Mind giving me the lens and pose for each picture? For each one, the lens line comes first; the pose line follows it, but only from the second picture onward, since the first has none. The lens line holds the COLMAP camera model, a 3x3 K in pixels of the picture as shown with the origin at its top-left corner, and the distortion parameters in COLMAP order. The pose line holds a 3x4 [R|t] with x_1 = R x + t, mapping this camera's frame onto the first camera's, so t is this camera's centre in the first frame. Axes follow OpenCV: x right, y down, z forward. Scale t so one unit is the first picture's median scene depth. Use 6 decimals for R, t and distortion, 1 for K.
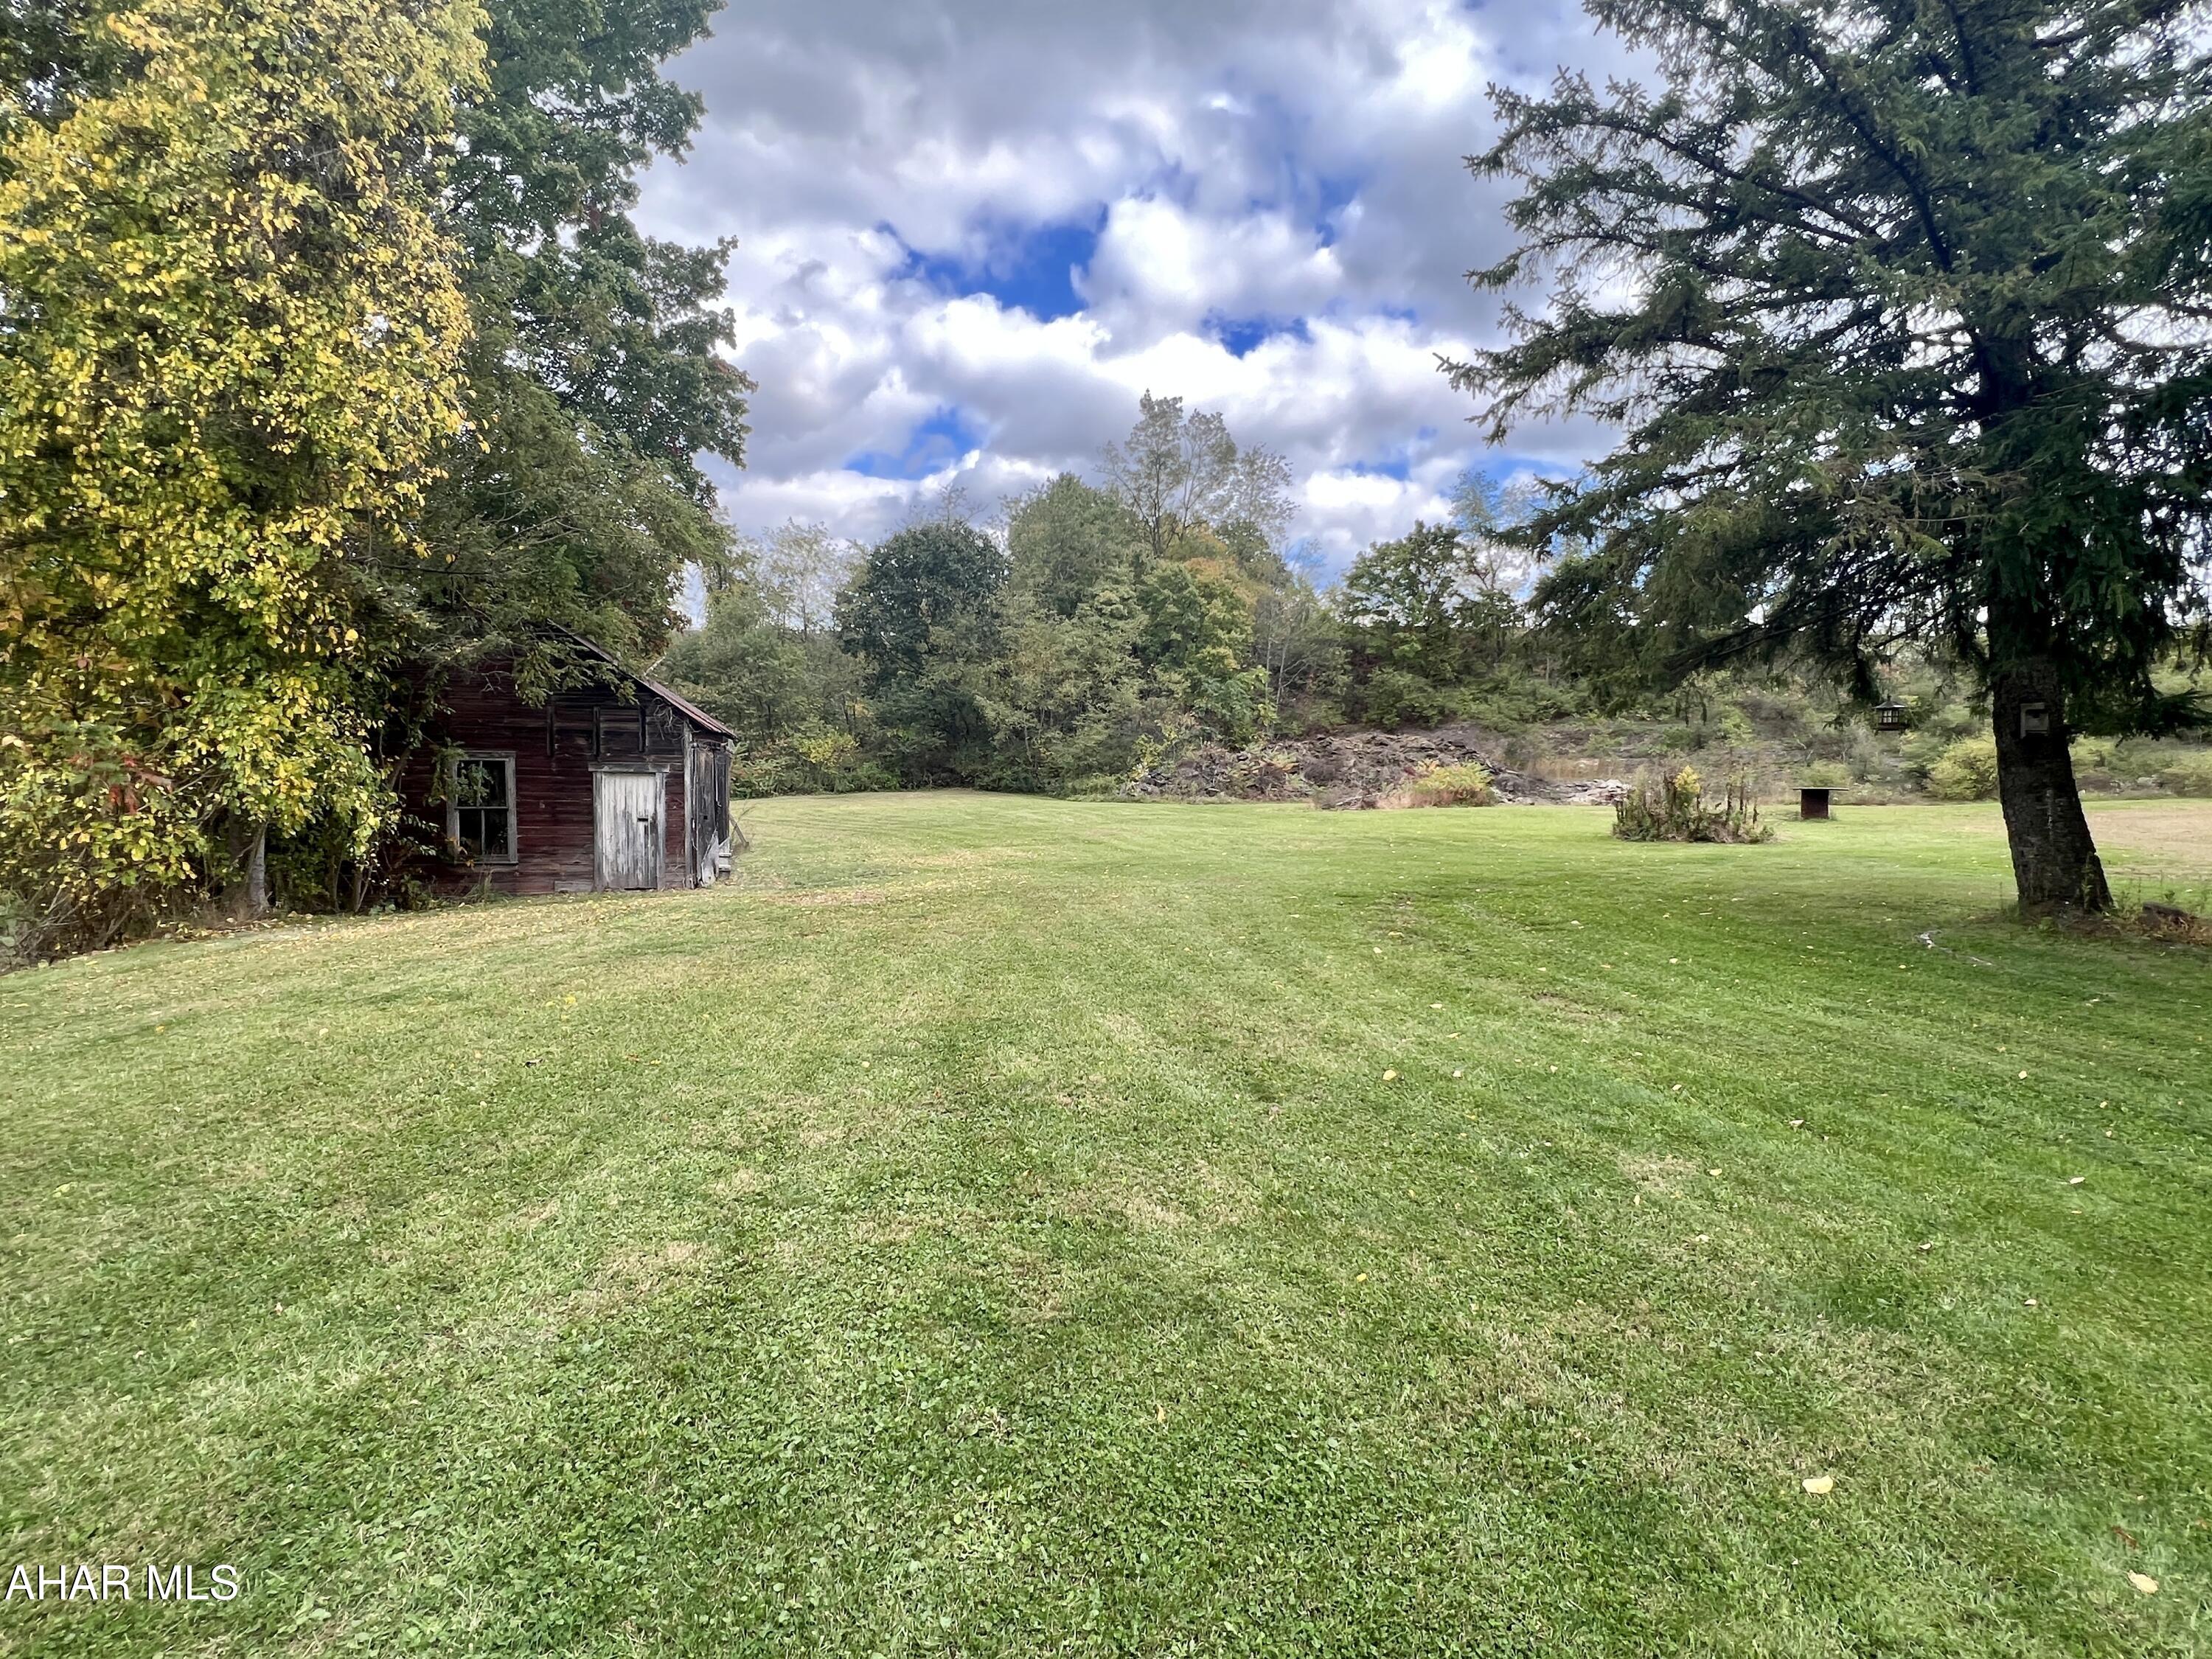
lens RADIAL K [[1051.4, 0, 1096.0], [0, 1051.4, 824.4], [0, 0, 1]] dist [0.002309, 0.000140]
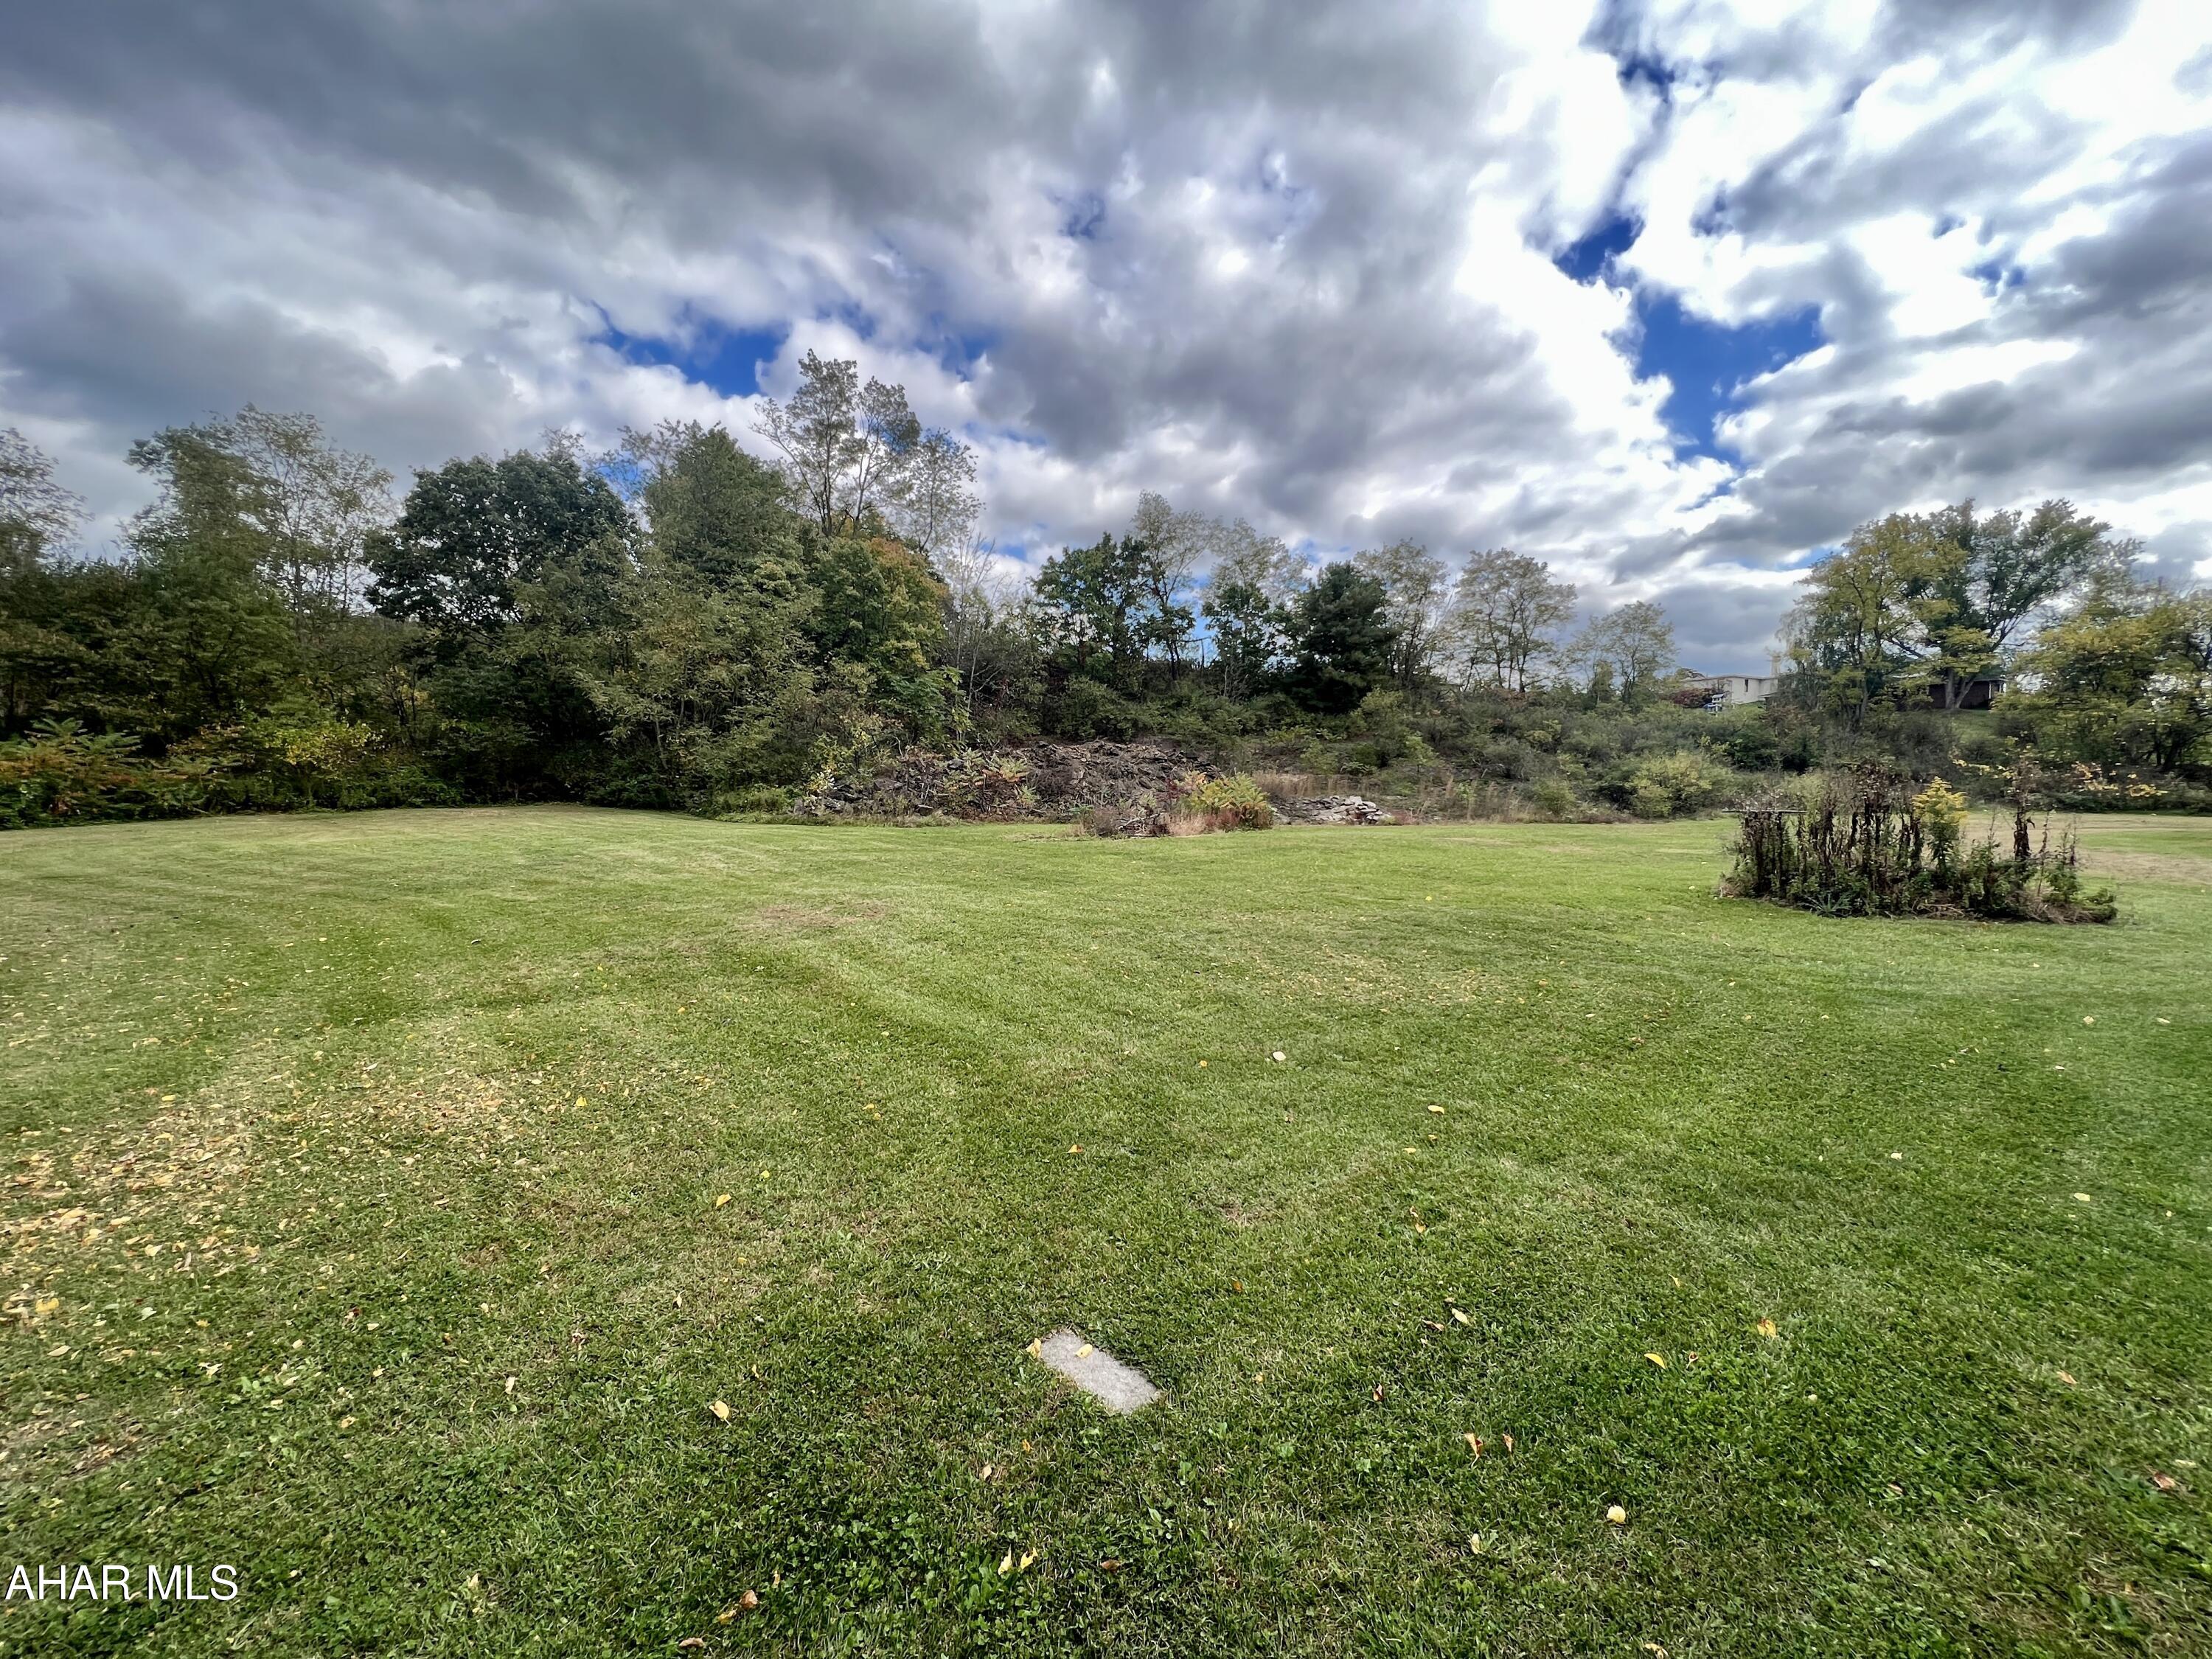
lens RADIAL K [[894.1, 0, 1103.6], [0, 894.1, 822.8], [0, 0, 1]] dist [0.000373, -0.000003]
pose [[0.930405, -0.006231, 0.366480, -0.004506], [0.009341, 0.999934, -0.006714, -0.013119], [-0.366413, 0.009670, 0.930402, 0.289904]]
